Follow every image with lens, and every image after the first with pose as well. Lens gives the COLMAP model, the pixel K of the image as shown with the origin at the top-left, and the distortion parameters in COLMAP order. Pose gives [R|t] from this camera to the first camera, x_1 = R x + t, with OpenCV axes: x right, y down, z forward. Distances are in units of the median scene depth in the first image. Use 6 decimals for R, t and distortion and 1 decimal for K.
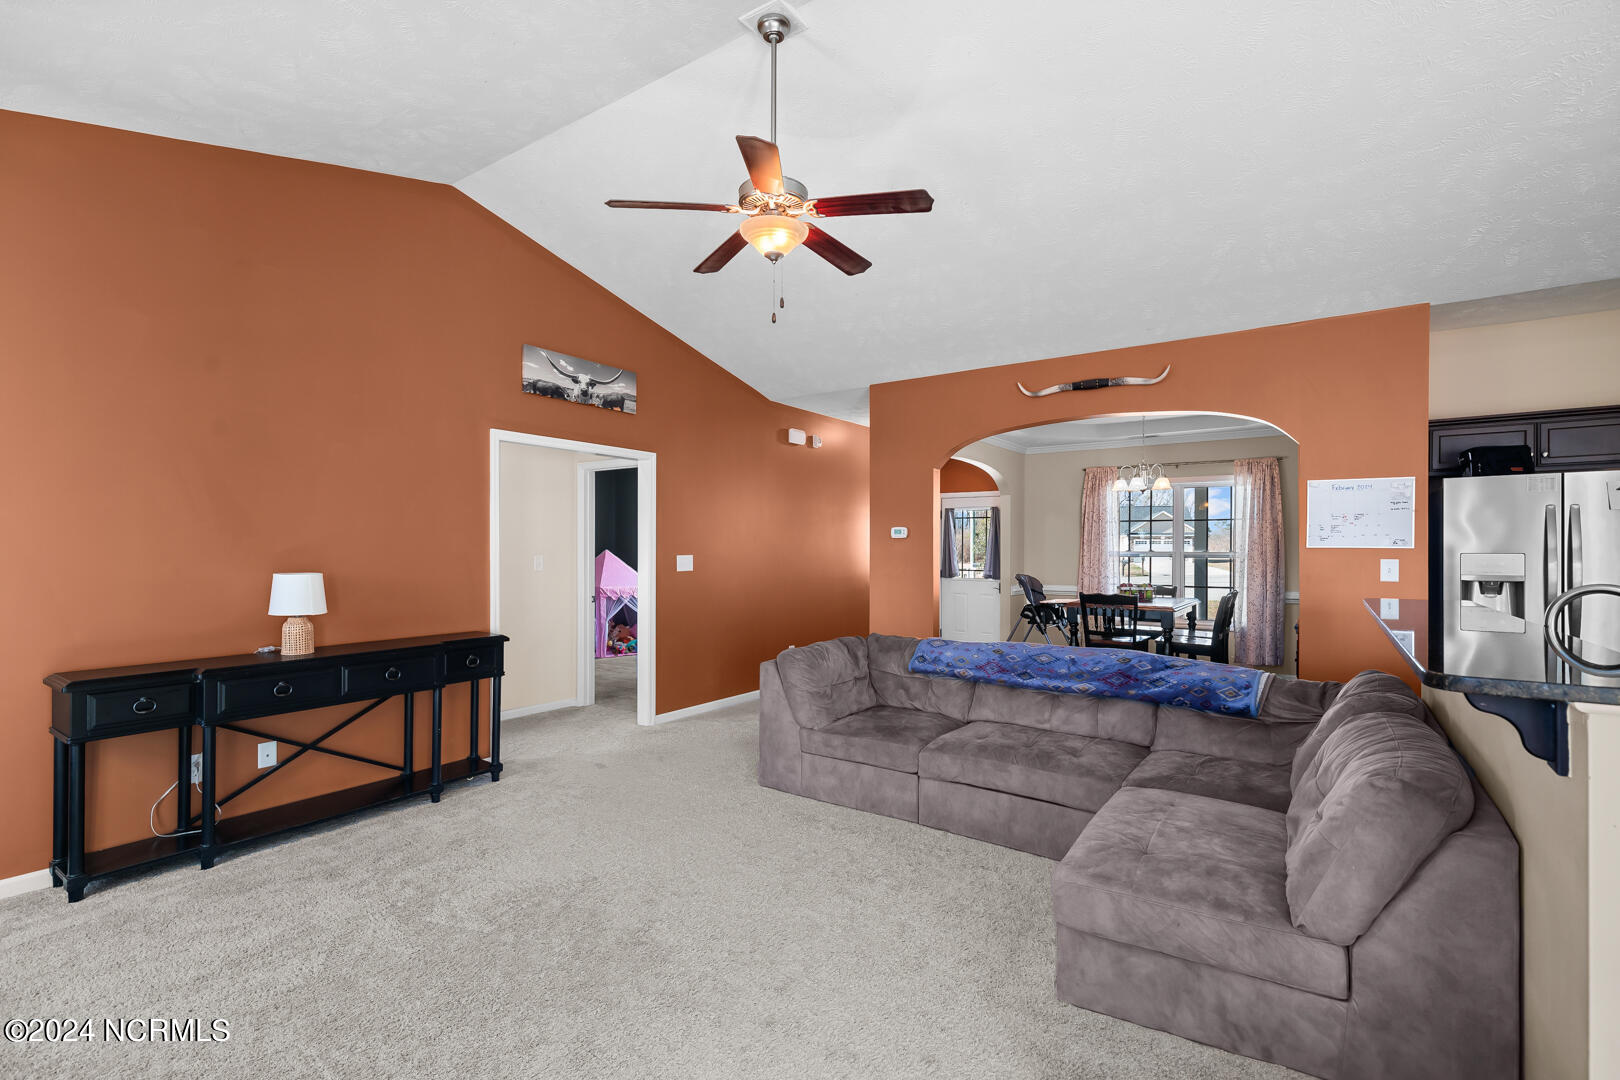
lens RADIAL K [[732.5, 0, 830.1], [0, 732.5, 549.9], [0, 0, 1]] dist [0.007797, -0.000988]
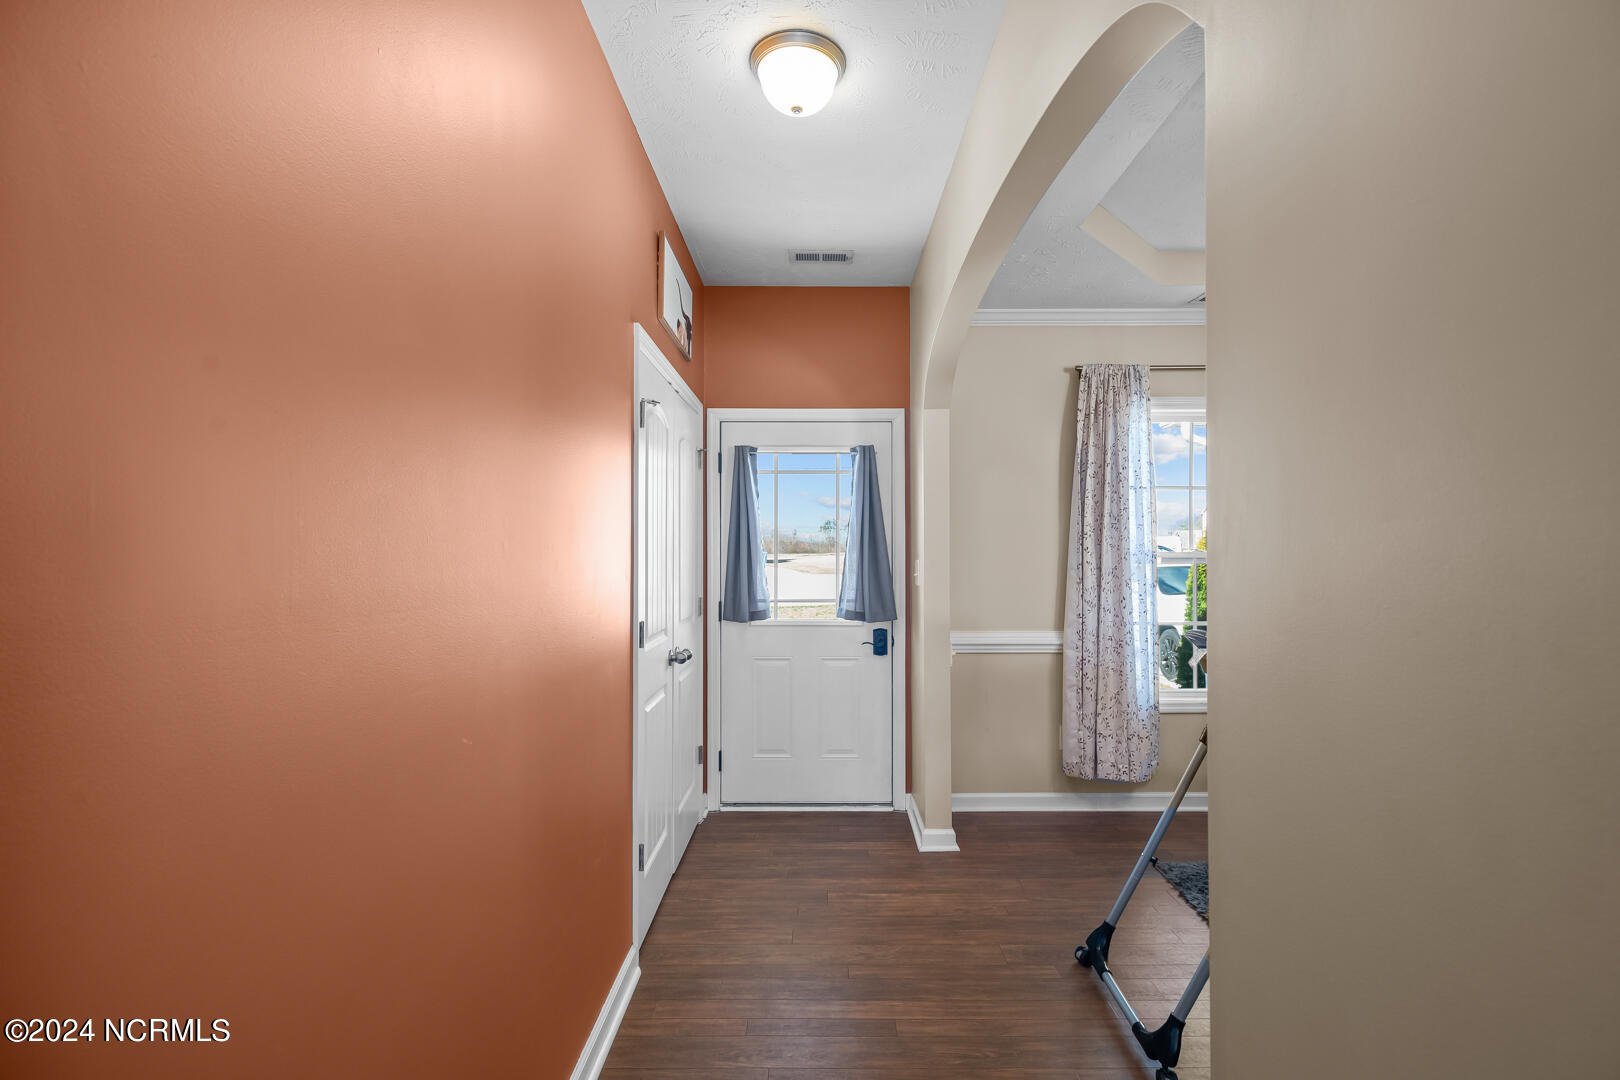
lens RADIAL K [[732.5, 0, 814.4], [0, 732.5, 542.4], [0, 0, 1]] dist [0.007797, -0.000988]
pose [[0.832391, 0.004121, 0.554174, -0.043075], [0.003323, 0.999917, -0.012428, 0.001029], [-0.554179, 0.012186, 0.832308, 1.010366]]
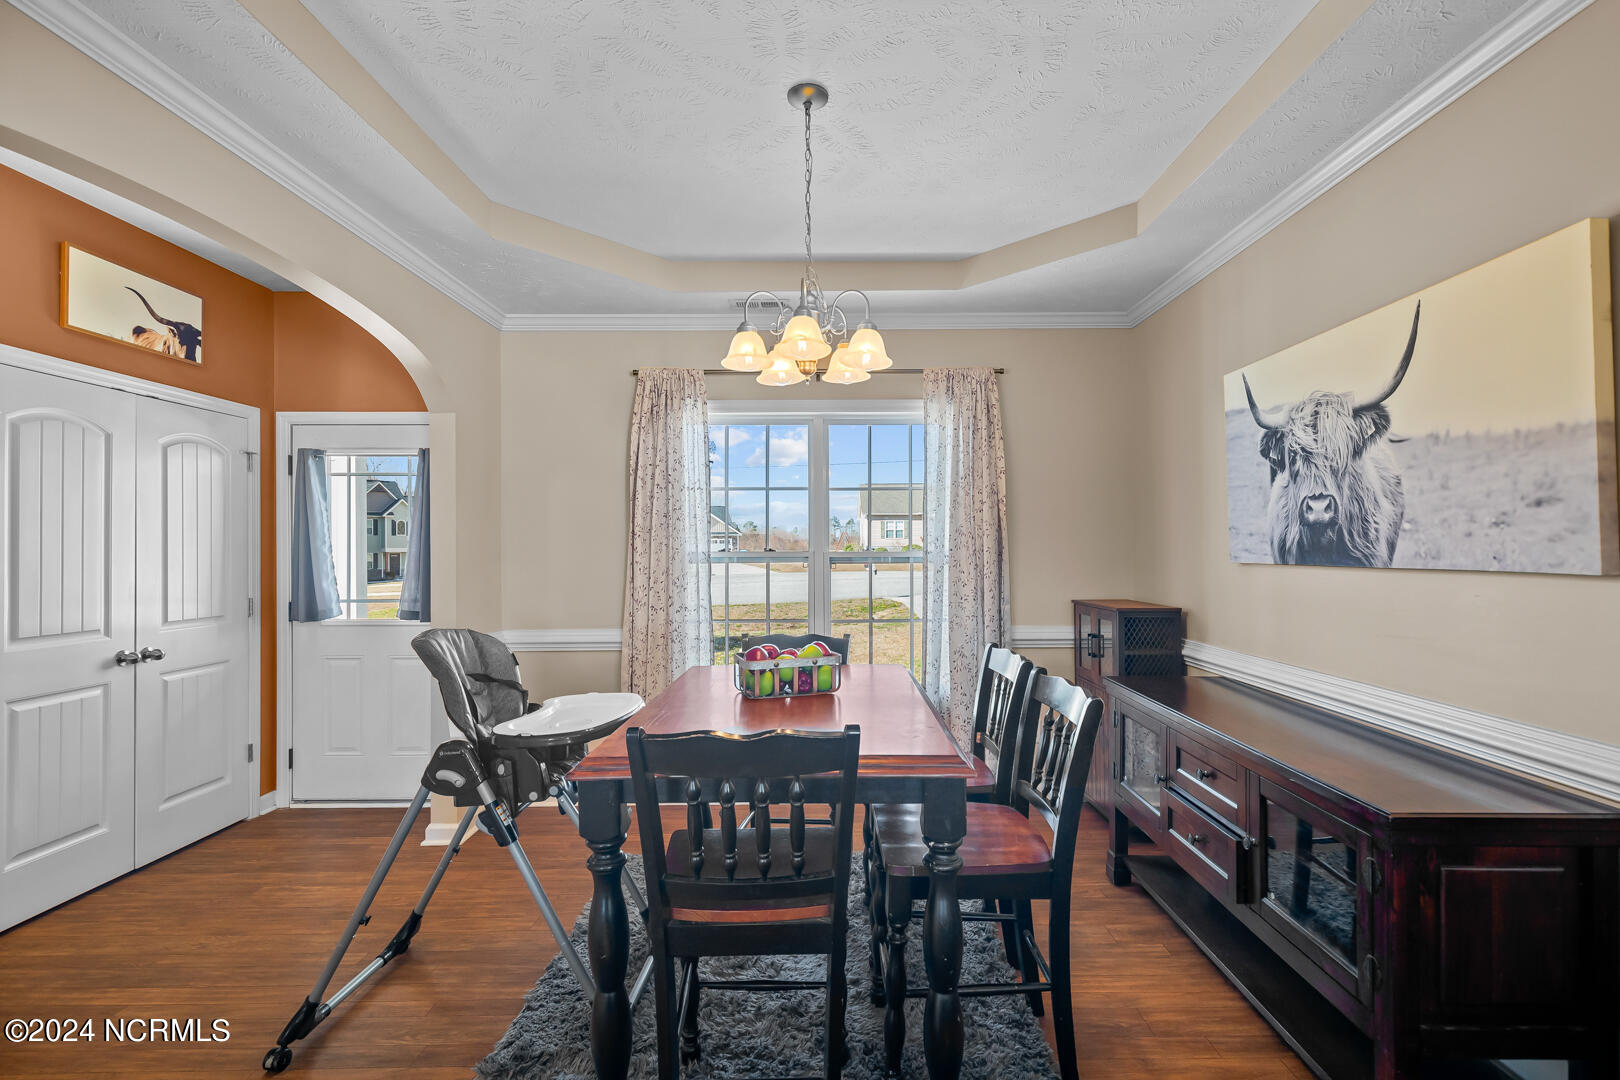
lens RADIAL K [[732.5, 0, 822.8], [0, 732.5, 543.7], [0, 0, 1]] dist [0.007797, -0.000988]
pose [[0.828221, -0.002815, 0.560394, 0.265075], [0.007382, 0.999955, -0.005886, 0.000022], [-0.560352, 0.009012, 0.828205, 0.786825]]
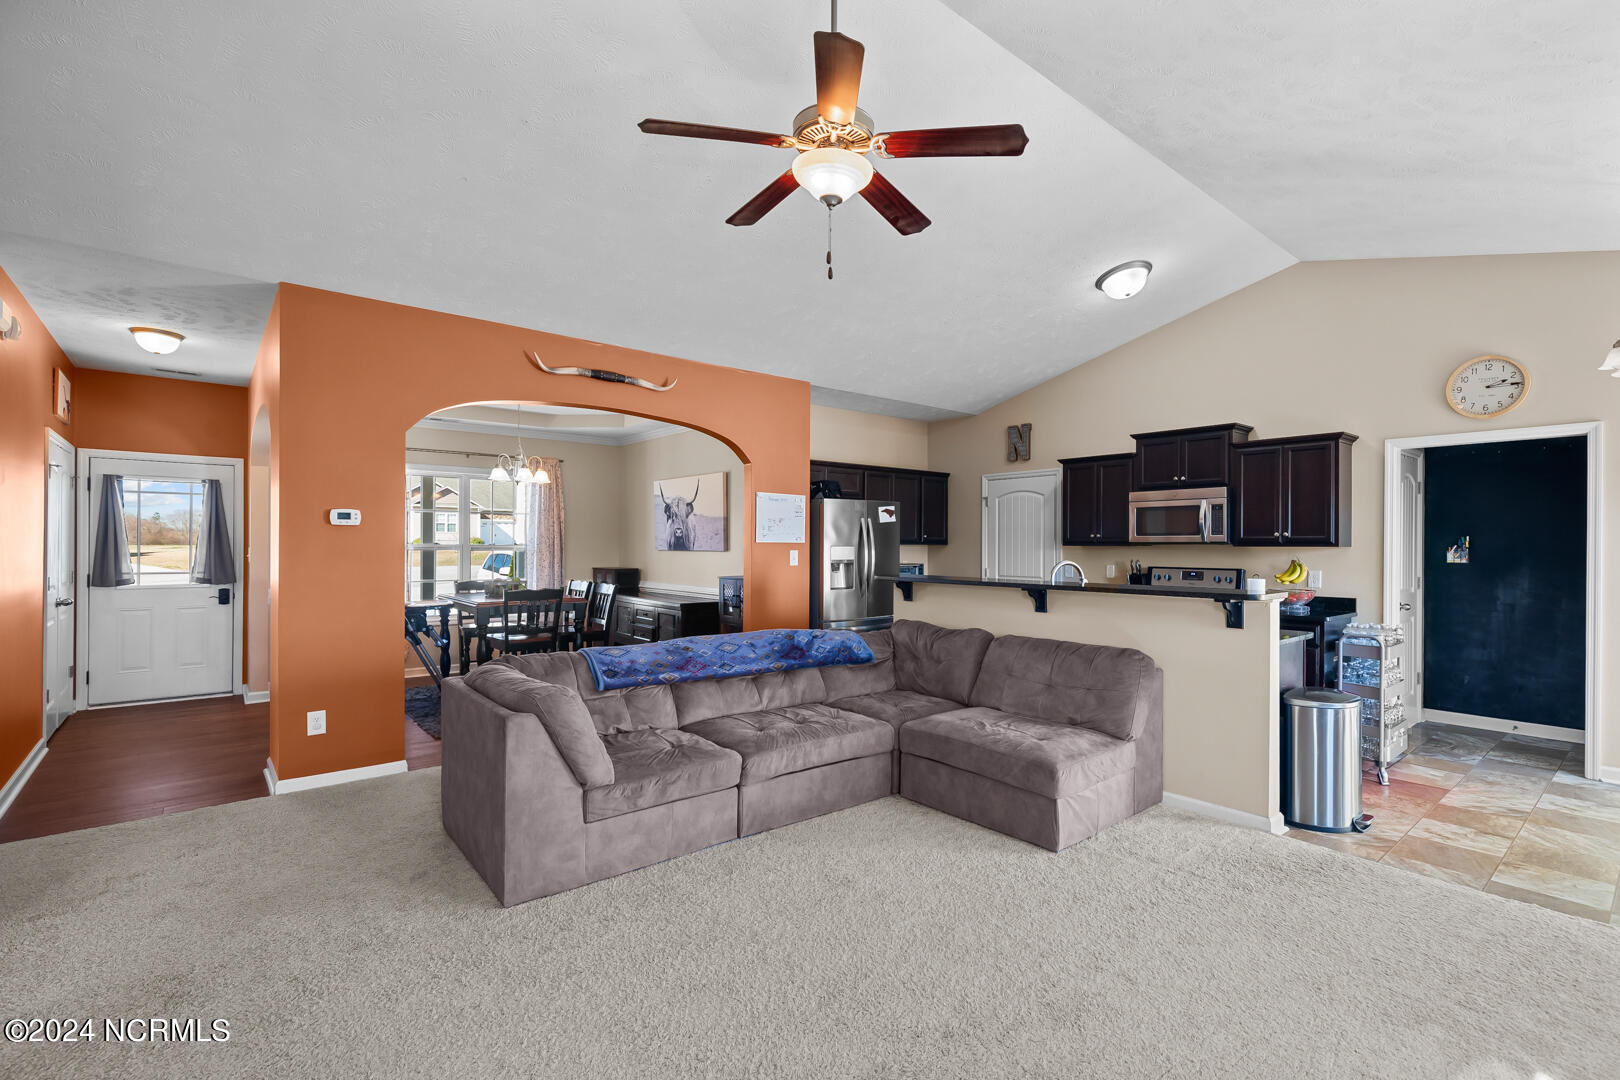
lens RADIAL K [[732.5, 0, 829.7], [0, 732.5, 543.8], [0, 0, 1]] dist [0.007797, -0.000988]
pose [[0.266241, 0.001012, 0.963906, -0.439012], [-0.003661, 0.999993, -0.000039, -0.000330], [-0.963899, -0.003519, 0.266243, 0.377595]]
